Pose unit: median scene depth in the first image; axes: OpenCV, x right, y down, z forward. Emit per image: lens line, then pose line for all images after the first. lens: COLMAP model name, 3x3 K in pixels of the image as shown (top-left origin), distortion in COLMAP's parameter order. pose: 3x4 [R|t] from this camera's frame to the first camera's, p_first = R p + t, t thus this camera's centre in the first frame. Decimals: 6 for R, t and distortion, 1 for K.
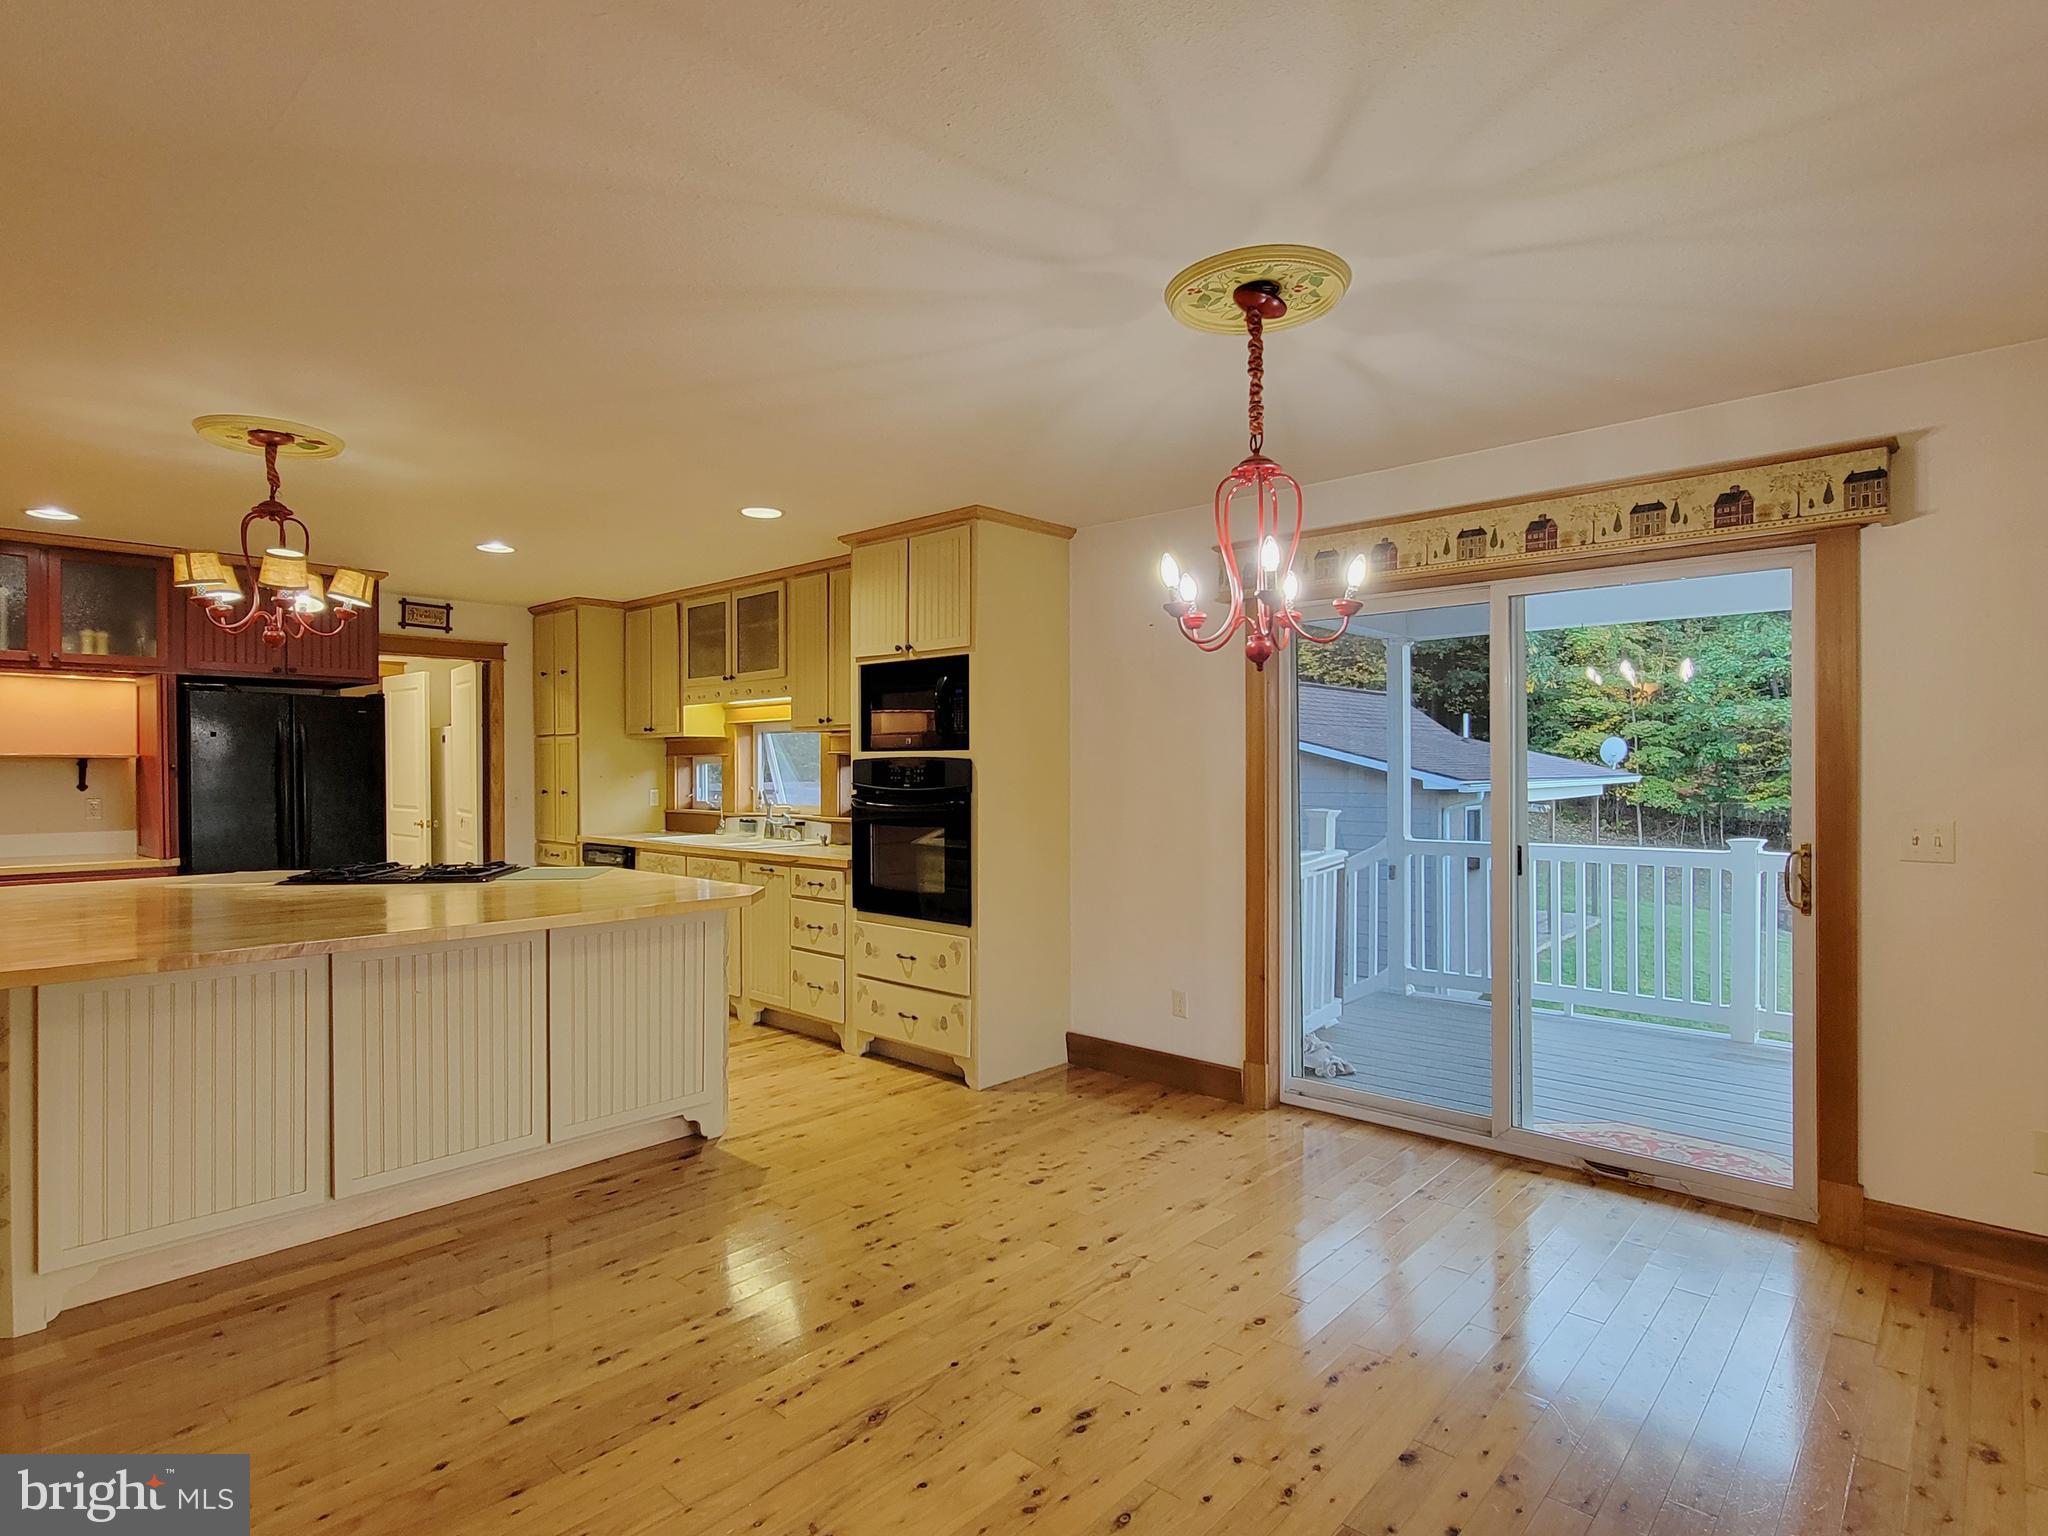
lens RADIAL K [[1074.3, 0, 1011.1], [0, 1074.3, 771.2], [0, 0, 1]] dist [-0.004258, 0.000104]
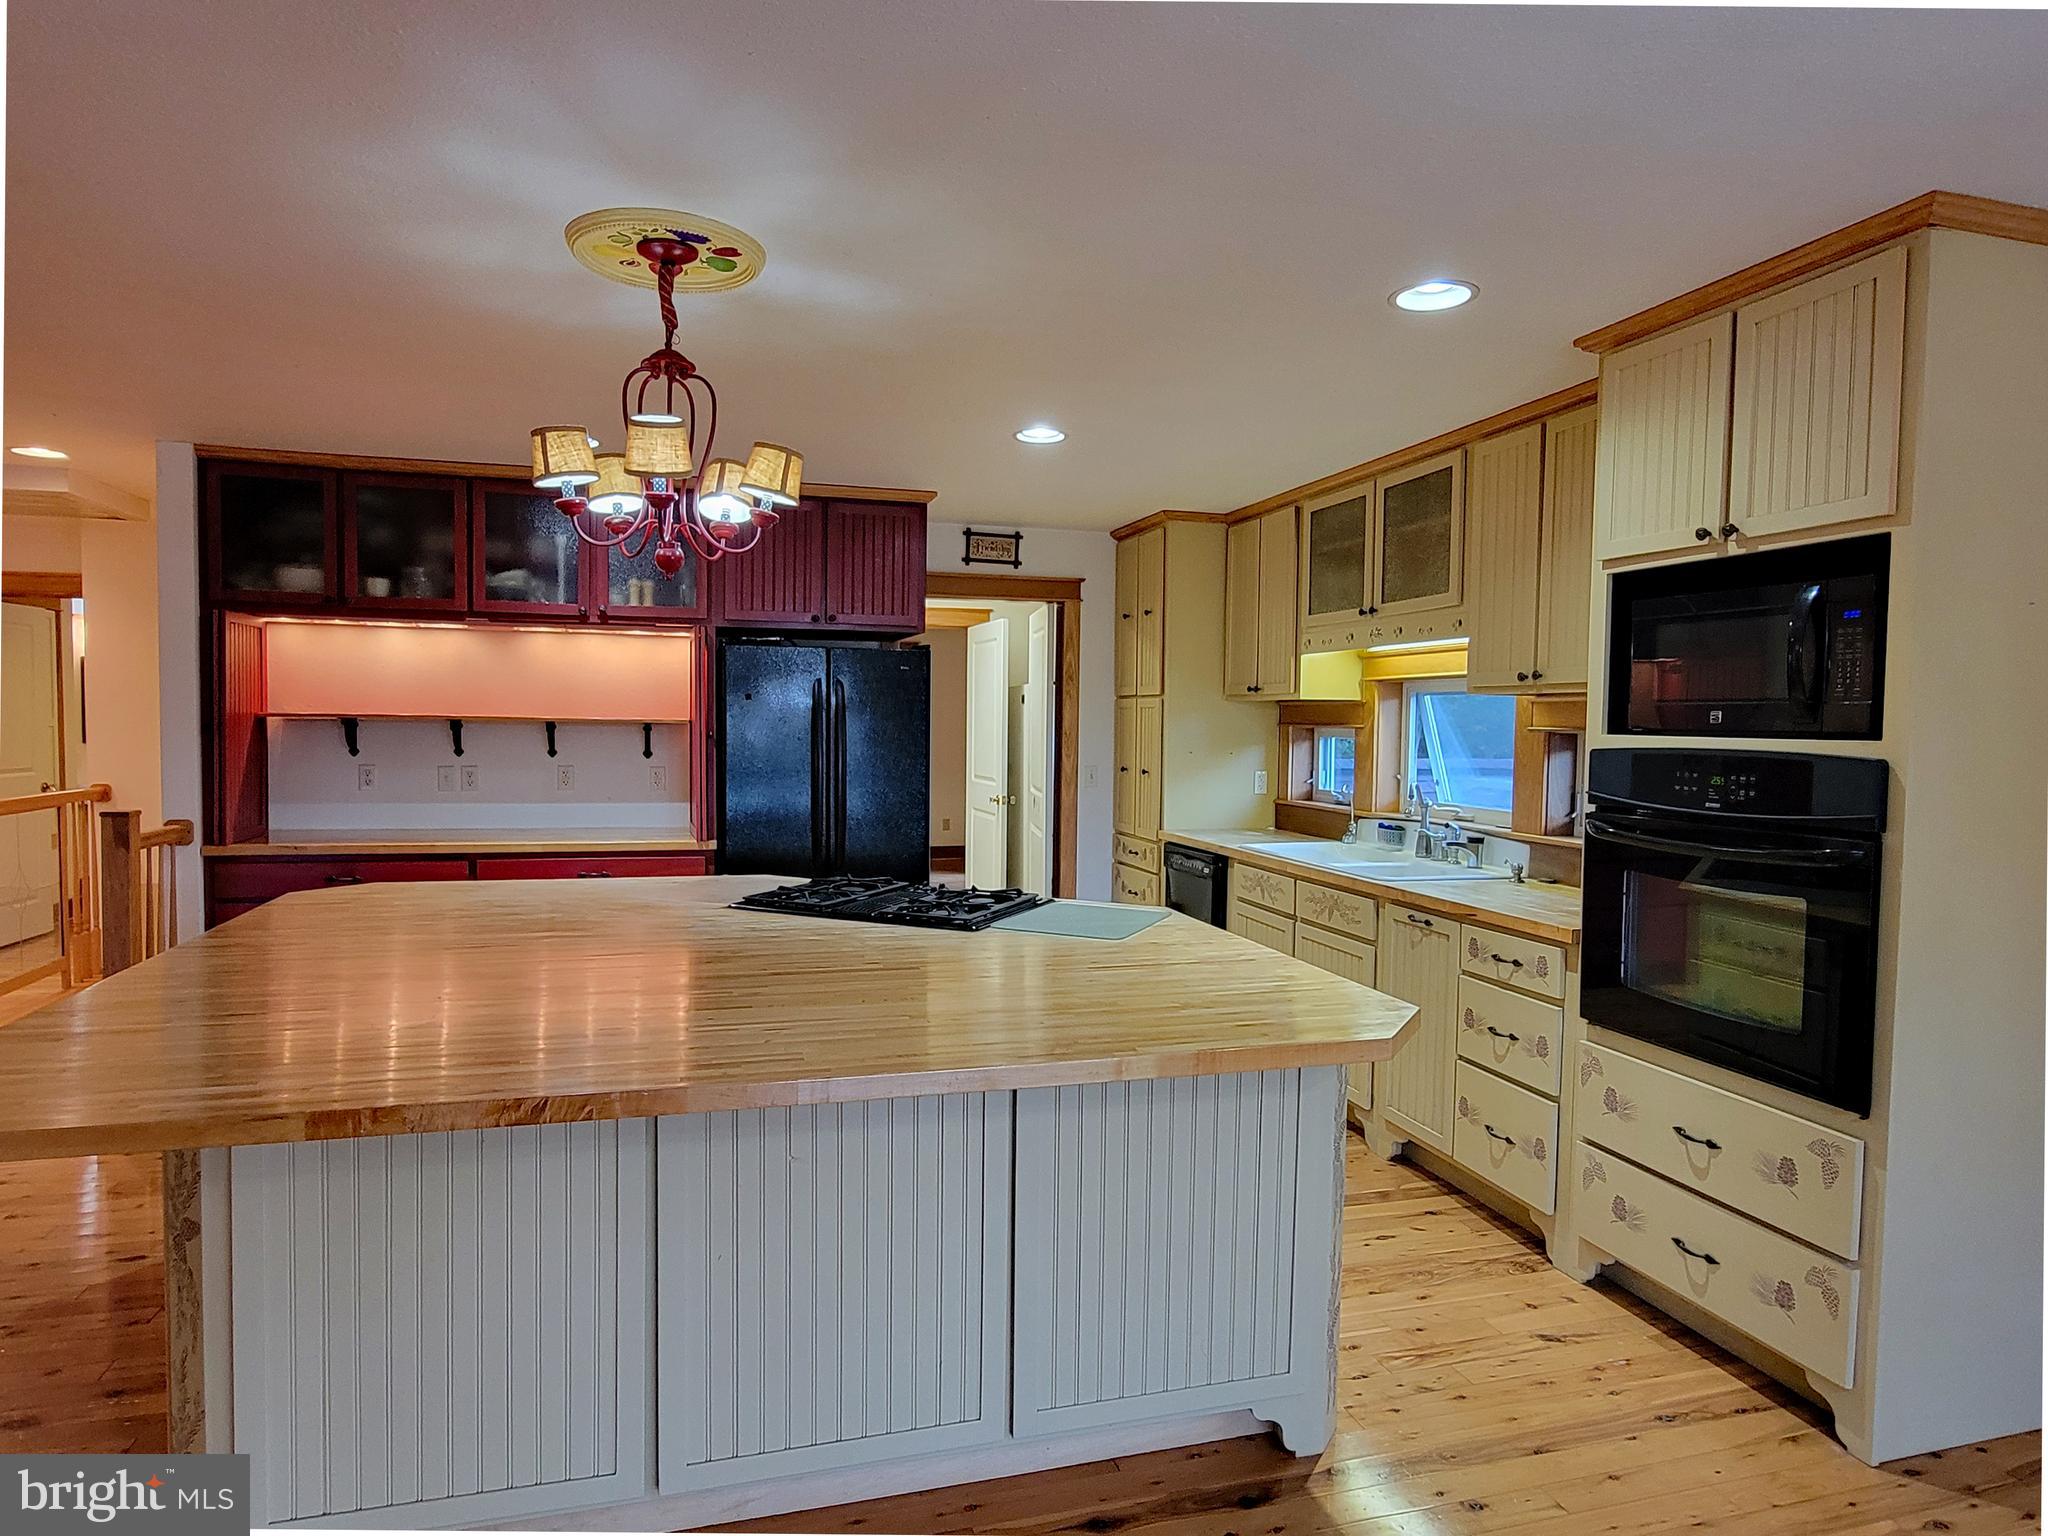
lens RADIAL K [[1182.8, 0, 1013.8], [0, 1182.8, 770.8], [0, 0, 1]] dist [-0.005764, -0.000456]
pose [[0.852194, 0.036048, -0.521983, -0.078752], [-0.017576, 0.999033, 0.040297, -0.017486], [0.522931, -0.025167, 0.852003, 0.317189]]
